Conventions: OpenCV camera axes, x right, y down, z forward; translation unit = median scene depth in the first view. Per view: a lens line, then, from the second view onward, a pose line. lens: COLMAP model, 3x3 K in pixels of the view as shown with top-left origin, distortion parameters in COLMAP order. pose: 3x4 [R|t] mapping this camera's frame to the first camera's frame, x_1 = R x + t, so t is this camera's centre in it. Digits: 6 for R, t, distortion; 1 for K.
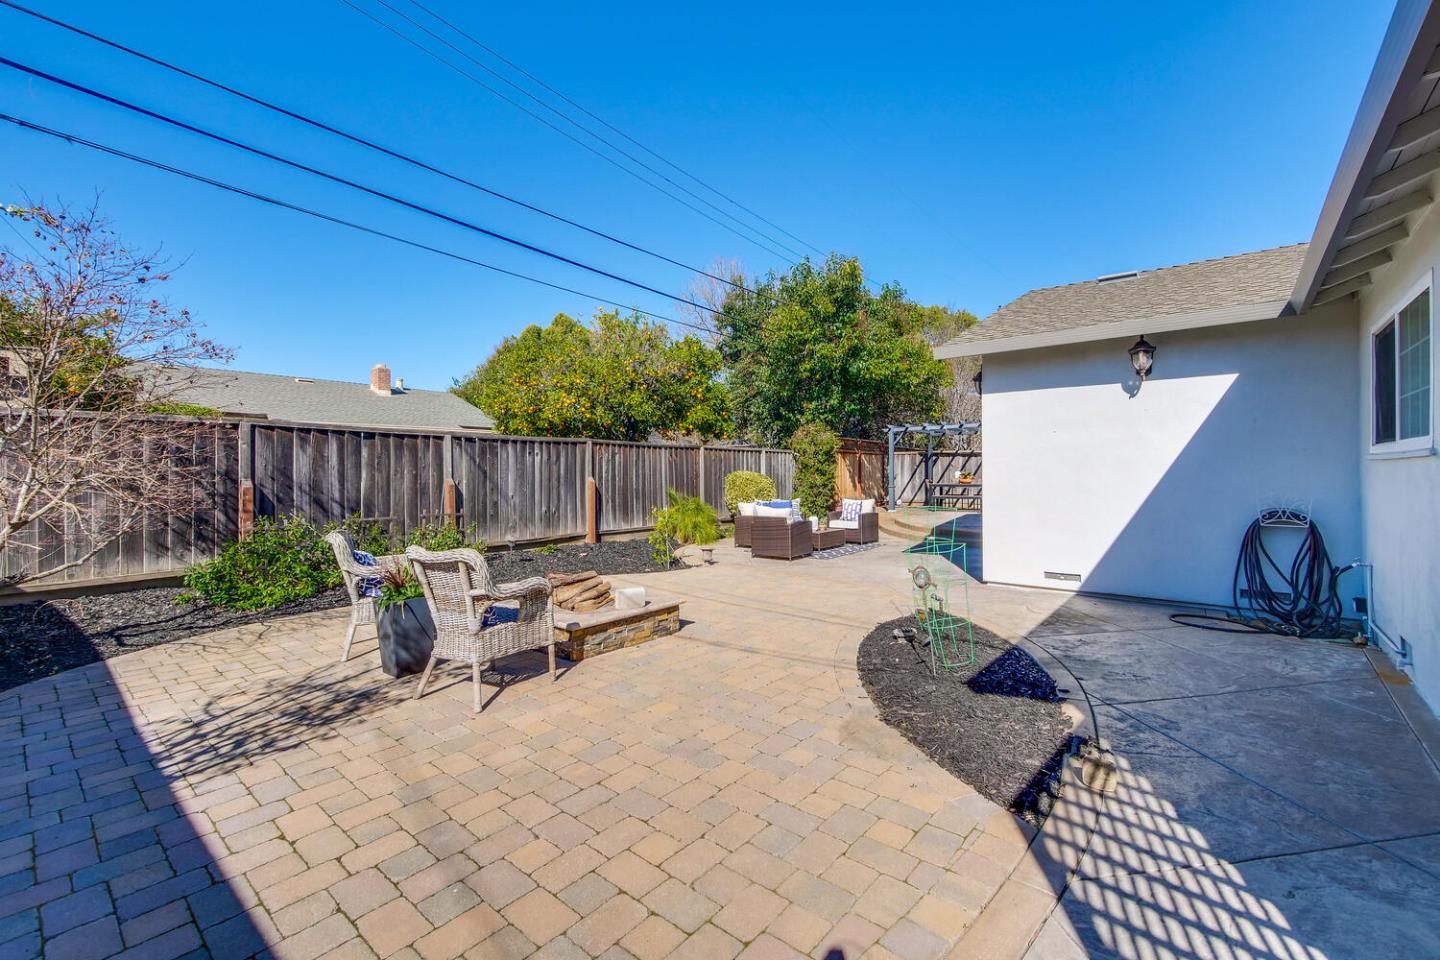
lens RADIAL K [[615.0, 0, 727.4], [0, 615.0, 471.7], [0, 0, 1]] dist [-0.007039, 0.001302]
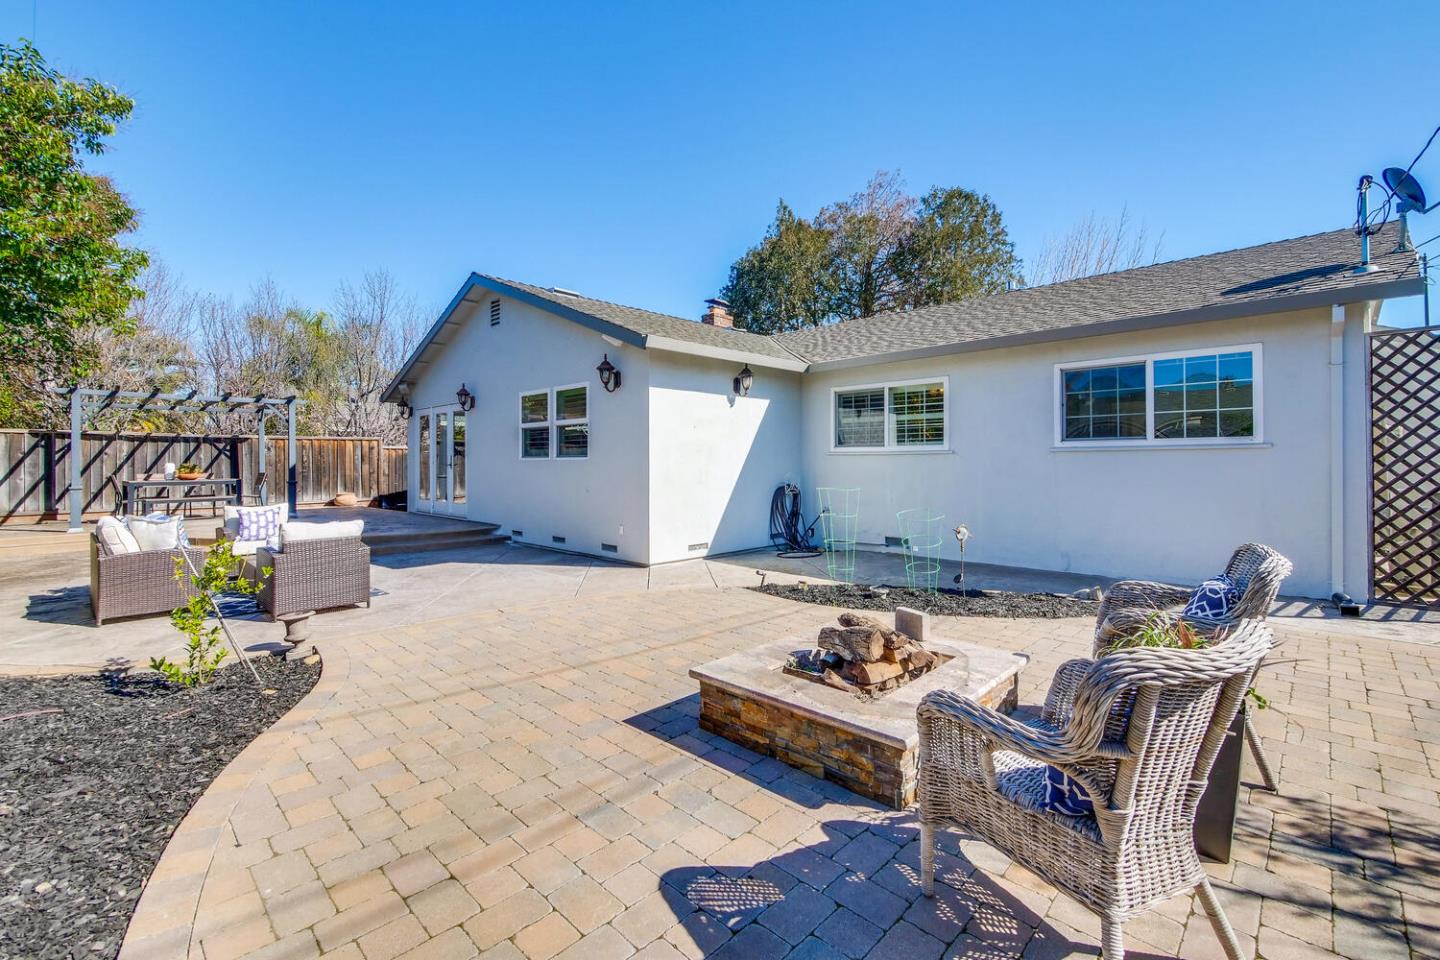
lens RADIAL K [[615.0, 0, 724.6], [0, 615.0, 472.1], [0, 0, 1]] dist [-0.007039, 0.001302]
pose [[0.076144, -0.013455, 0.997006, -0.667302], [0.002571, 0.999908, 0.013298, 0.006016], [-0.997094, 0.001551, 0.076171, 0.848701]]
